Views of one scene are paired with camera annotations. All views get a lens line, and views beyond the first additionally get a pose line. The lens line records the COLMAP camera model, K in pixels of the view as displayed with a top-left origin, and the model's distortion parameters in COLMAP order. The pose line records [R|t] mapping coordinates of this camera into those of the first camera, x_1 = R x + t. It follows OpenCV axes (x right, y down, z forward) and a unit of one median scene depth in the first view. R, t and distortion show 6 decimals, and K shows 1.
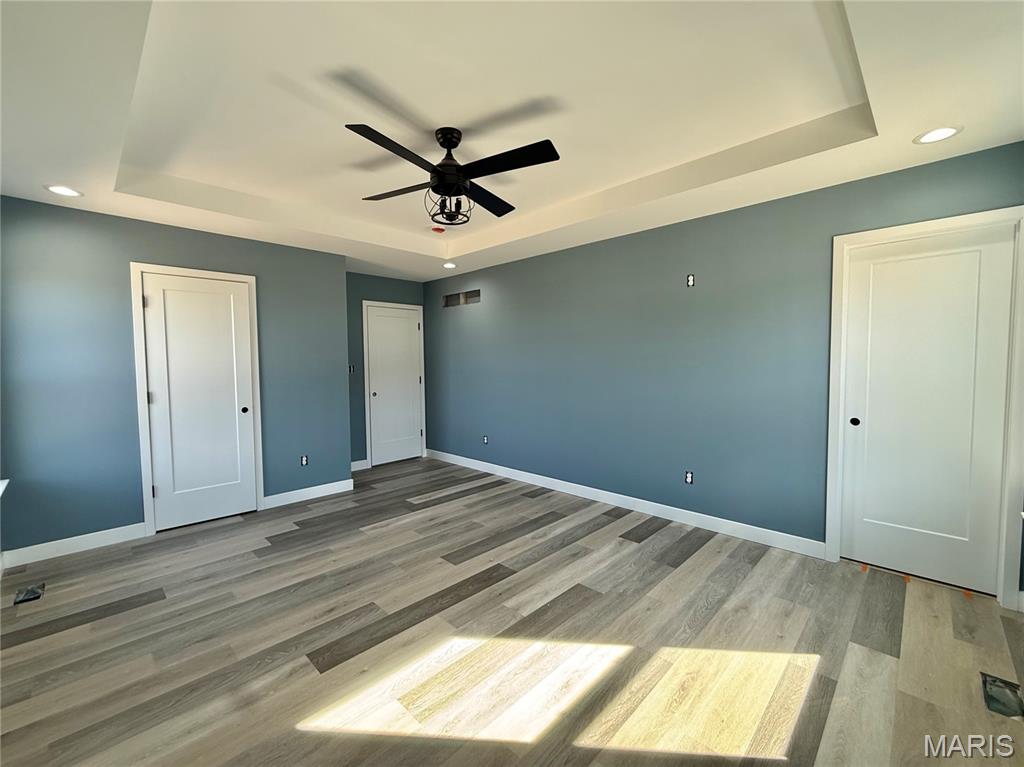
lens RADIAL K [[422.7, 0, 526.8], [0, 422.7, 381.3], [0, 0, 1]] dist [-0.000216, 0.000282]
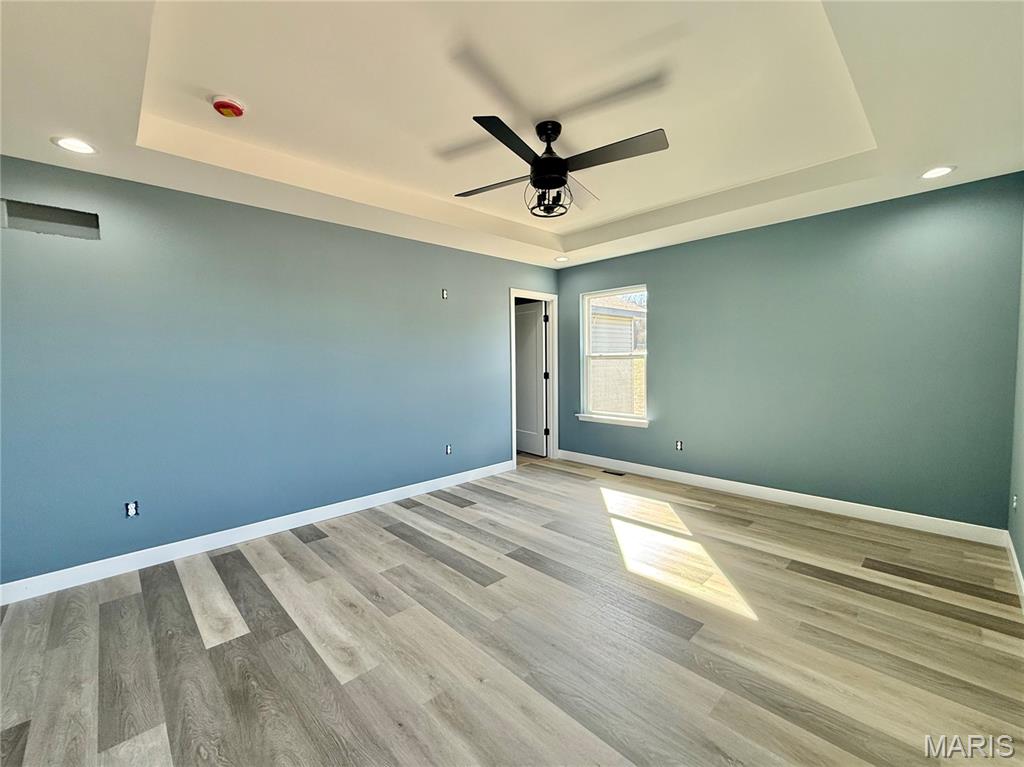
lens RADIAL K [[412.6, 0, 500.6], [0, 412.6, 381.9], [0, 0, 1]] dist [-0.001747, 0.000416]
pose [[0.081888, -0.047056, 0.995530, -0.984306], [0.062742, 0.997147, 0.041971, -0.018907], [-0.994665, 0.059024, 0.084606, 0.870184]]
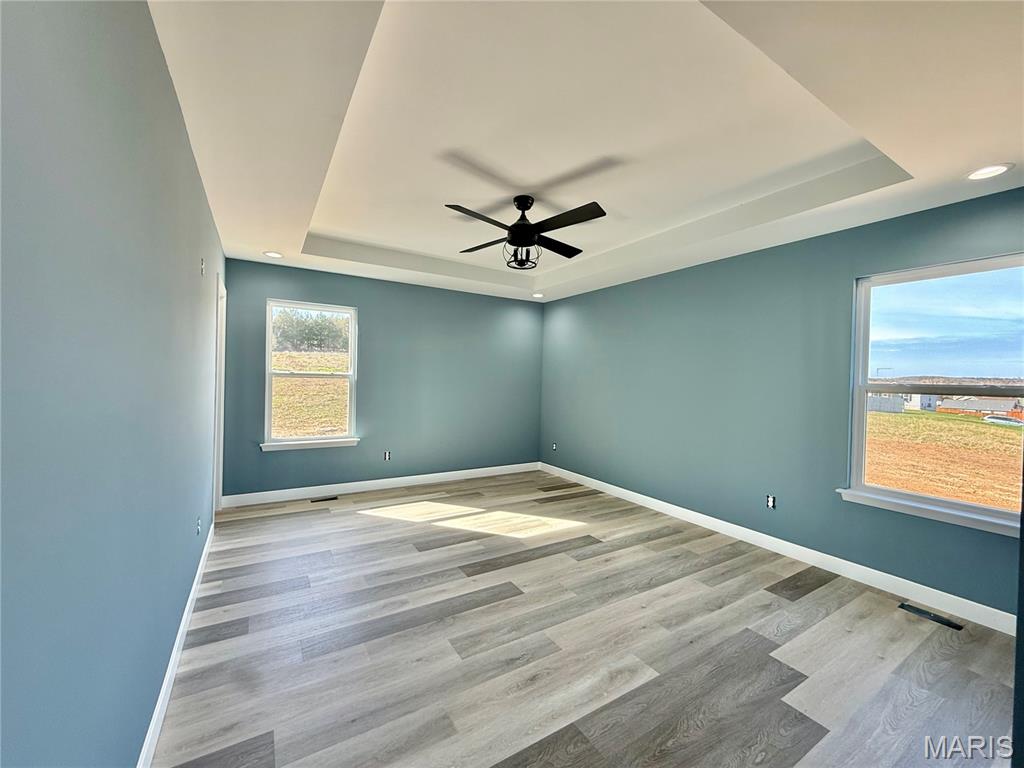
lens RADIAL K [[412.6, 0, 500.6], [0, 412.6, 382.4], [0, 0, 1]] dist [-0.001747, 0.000416]
pose [[-0.952991, -0.018546, 0.302430, -0.410066], [-0.001916, 0.998474, 0.055192, -0.080203], [-0.302992, 0.052018, -0.951572, 1.814097]]
